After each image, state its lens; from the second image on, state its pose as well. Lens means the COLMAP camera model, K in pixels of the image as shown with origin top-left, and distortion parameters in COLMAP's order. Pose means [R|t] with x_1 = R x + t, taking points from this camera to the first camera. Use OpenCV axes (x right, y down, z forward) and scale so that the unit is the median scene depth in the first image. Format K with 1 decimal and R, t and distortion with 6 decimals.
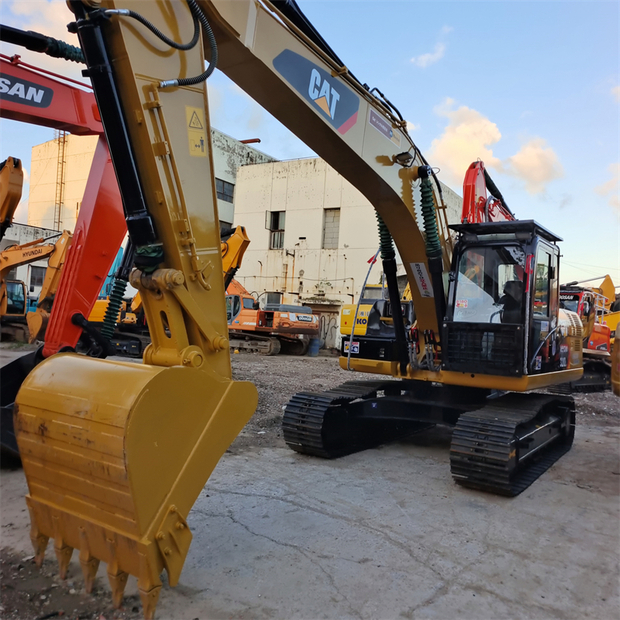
lens RADIAL K [[560.9, 0, 322.4], [0, 560.9, 315.0], [0, 0, 1]] dist [0.036442, -0.008065]
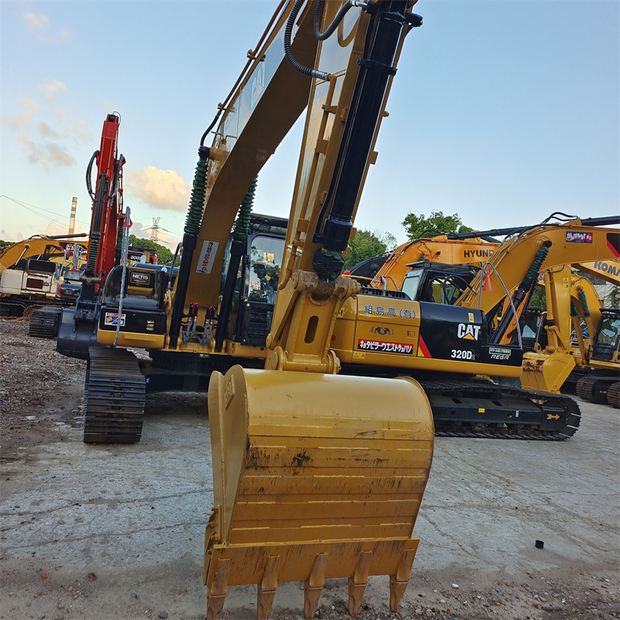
lens RADIAL K [[558.8, 0, 315.5], [0, 558.8, 309.1], [0, 0, 1]] dist [0.038412, -0.006321]
pose [[0.575965, 0.012208, 0.817383, -0.603940], [-0.089186, 0.994858, 0.047985, -0.038276], [-0.812595, -0.100537, 0.574092, 0.253671]]
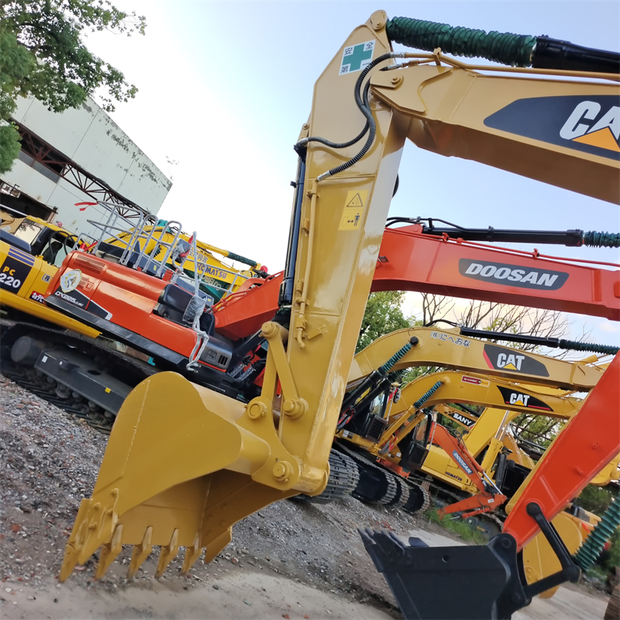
lens RADIAL K [[560.9, 0, 322.4], [0, 560.9, 315.0], [0, 0, 1]] dist [0.036442, -0.008065]
pose [[0.064335, -0.200748, -0.977528, 0.423658], [-0.400548, 0.891994, -0.209544, 0.050849], [0.914015, 0.405027, -0.023023, 0.593453]]
